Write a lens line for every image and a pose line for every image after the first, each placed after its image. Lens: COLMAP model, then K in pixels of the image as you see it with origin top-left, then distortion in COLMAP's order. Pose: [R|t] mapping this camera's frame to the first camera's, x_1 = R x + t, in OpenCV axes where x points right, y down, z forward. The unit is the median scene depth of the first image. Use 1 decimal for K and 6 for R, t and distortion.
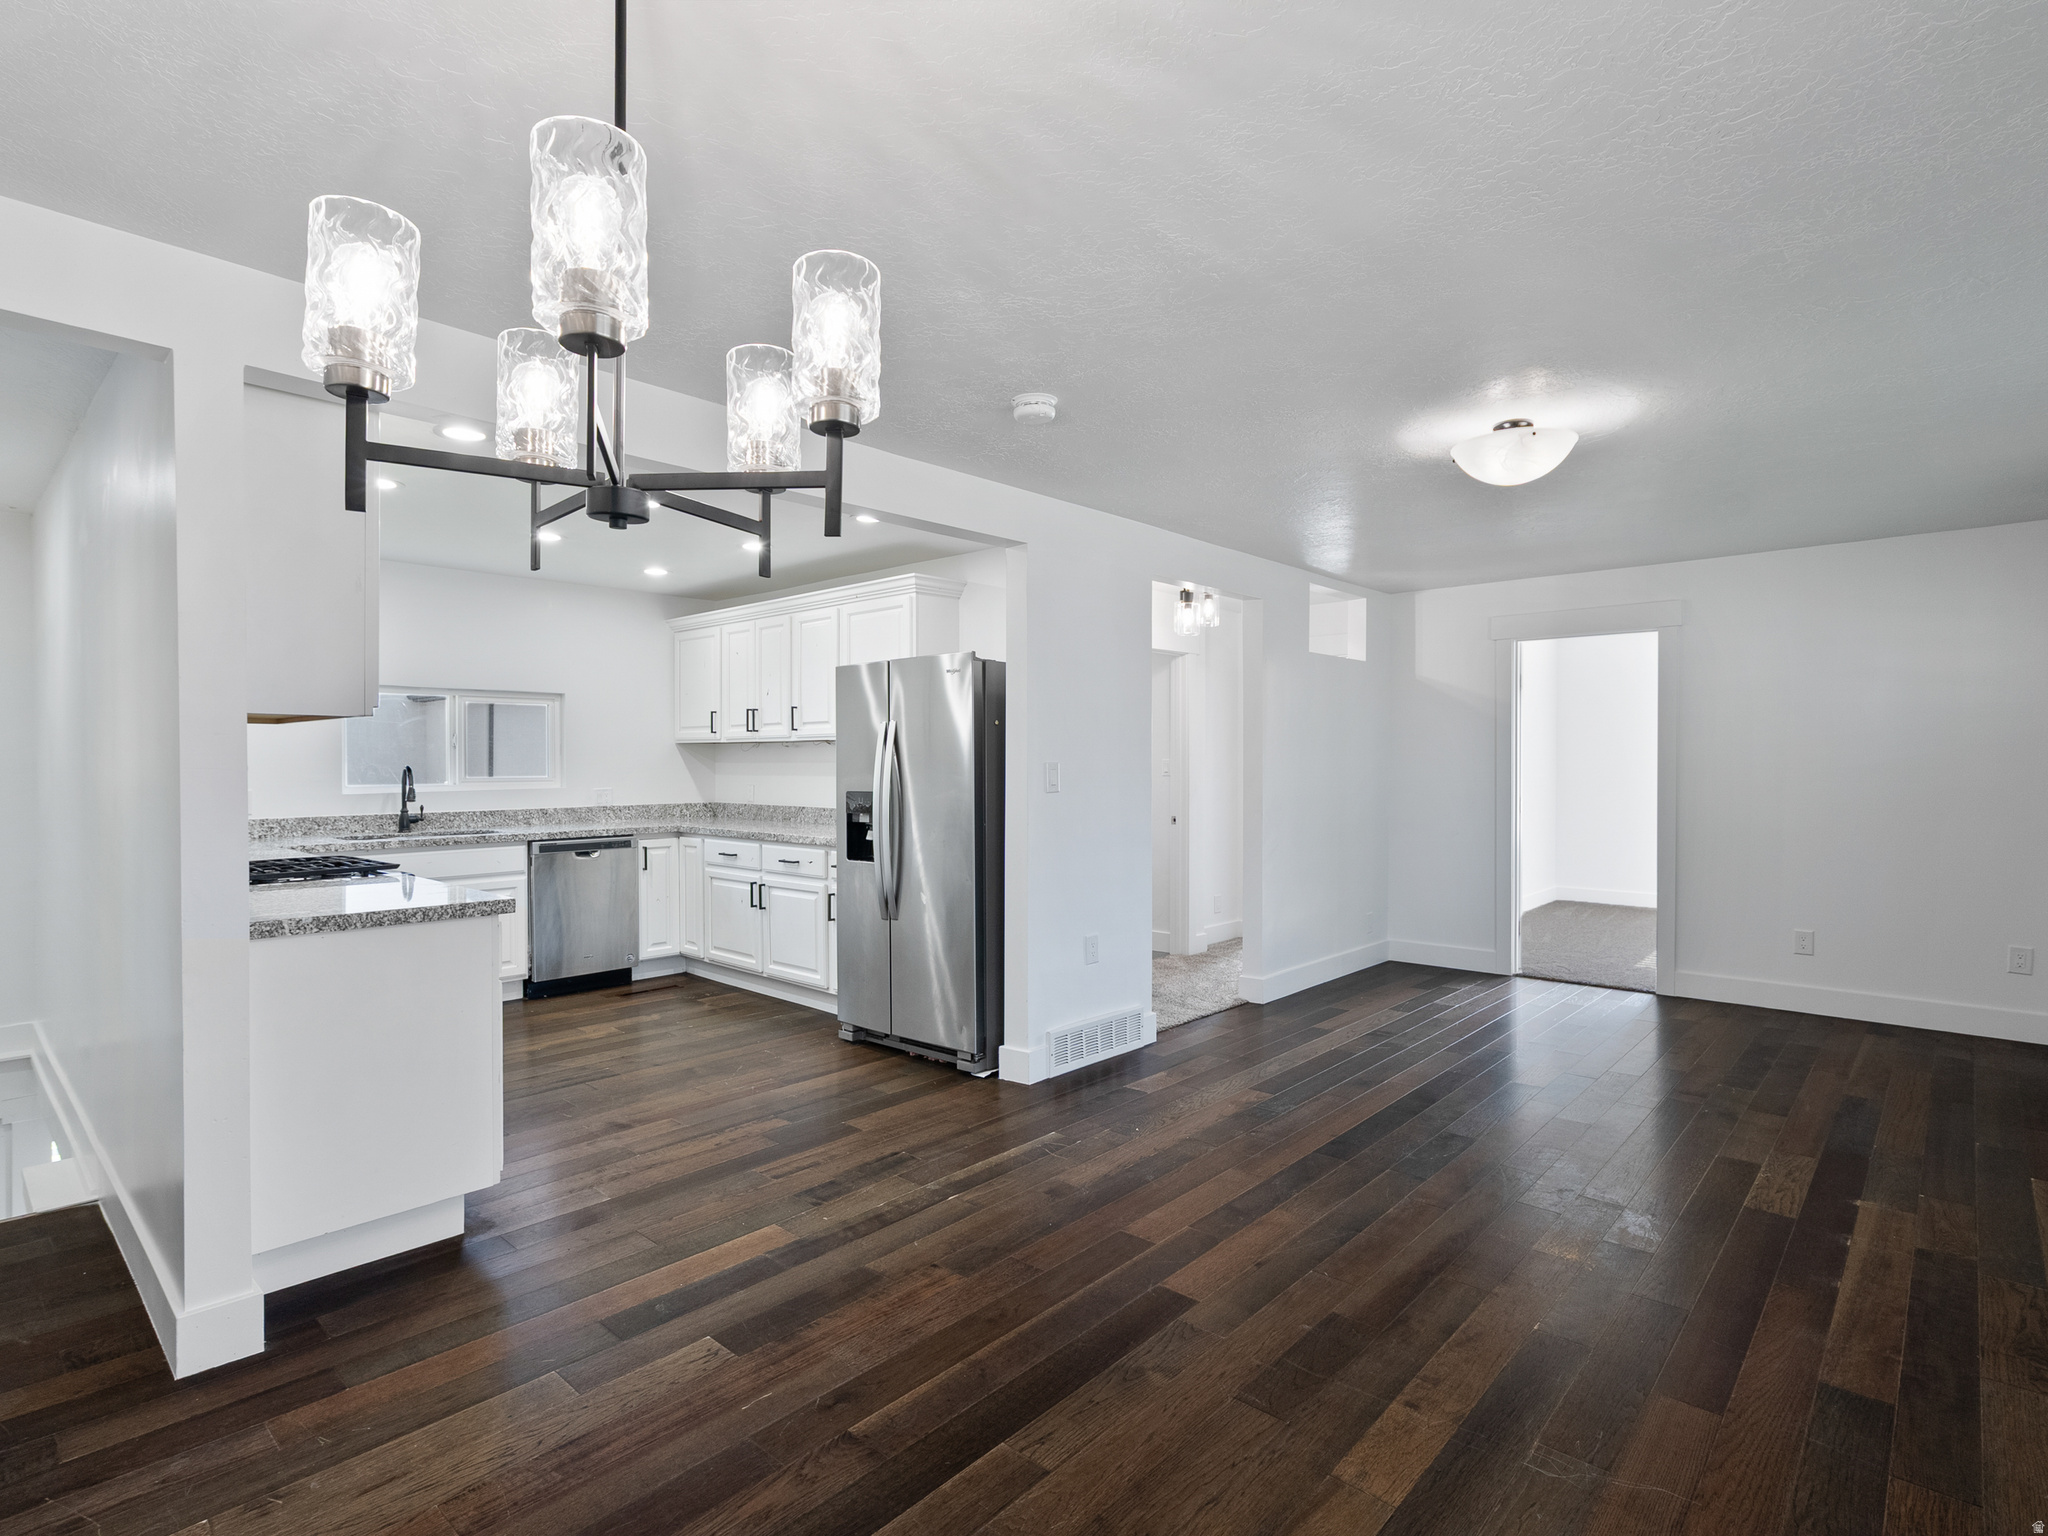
lens RADIAL K [[1030.9, 0, 1025.1], [0, 1030.9, 775.8], [0, 0, 1]] dist [-0.001746, 0.000509]
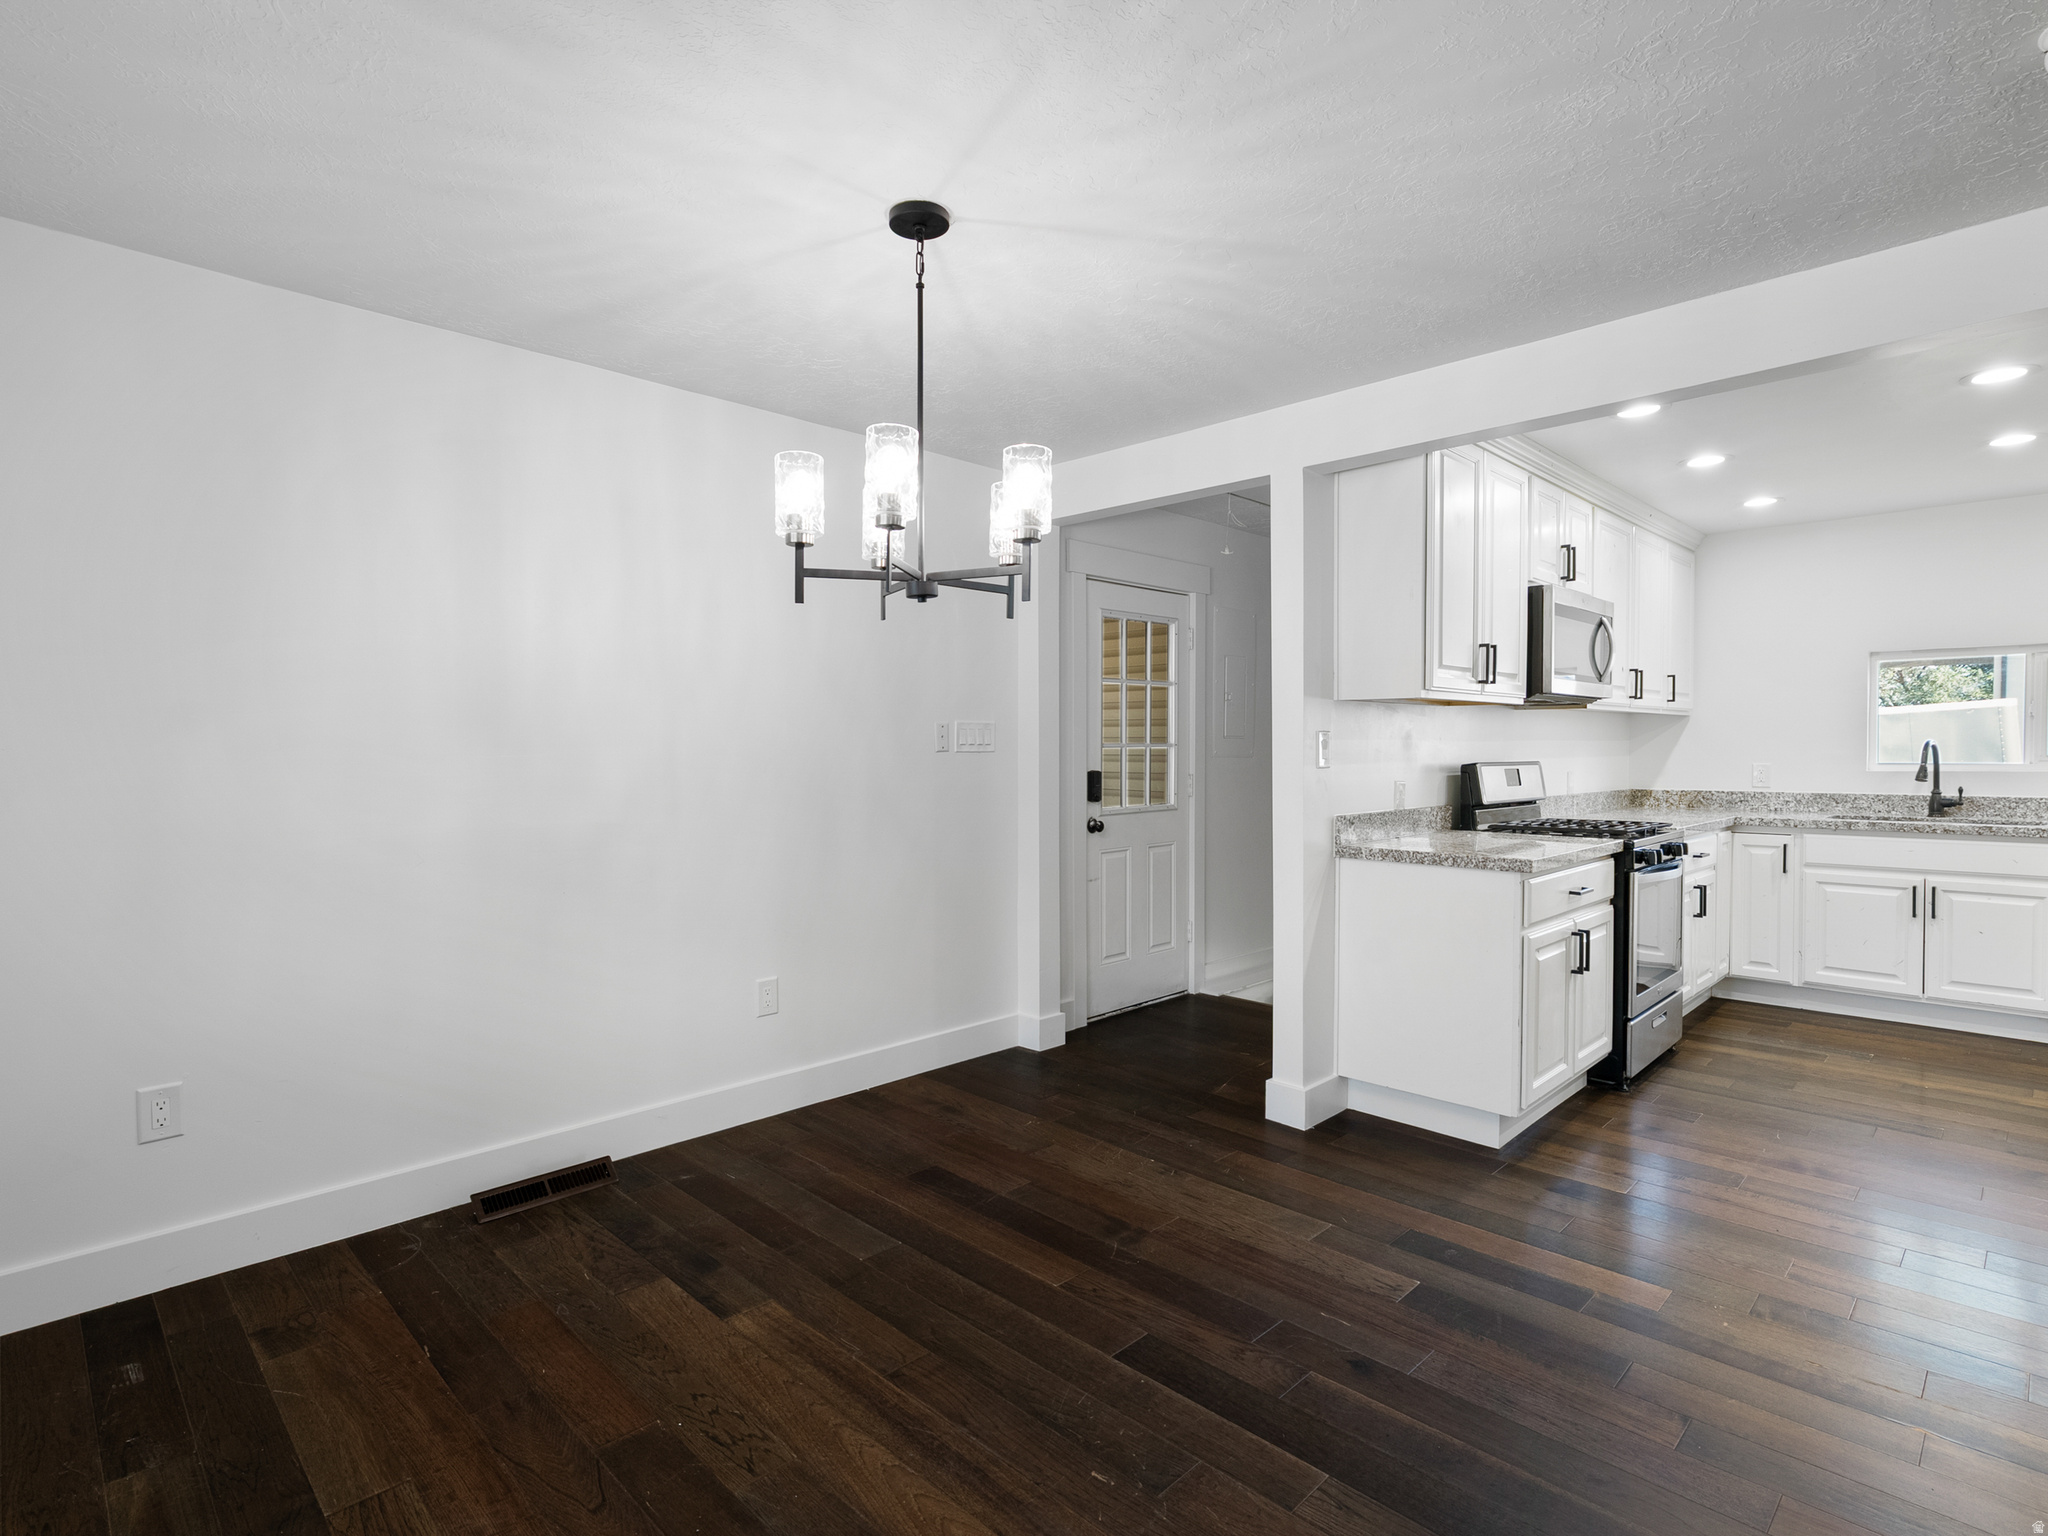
lens RADIAL K [[1039.0, 0, 1024.0], [0, 1039.0, 768.0], [0, 0, 1]] dist [0.002055, 0.001159]
pose [[-0.046717, 0.021800, -0.998670, 0.581336], [-0.011884, 0.999679, 0.022378, 0.005297], [0.998837, 0.012913, -0.046443, 0.500271]]
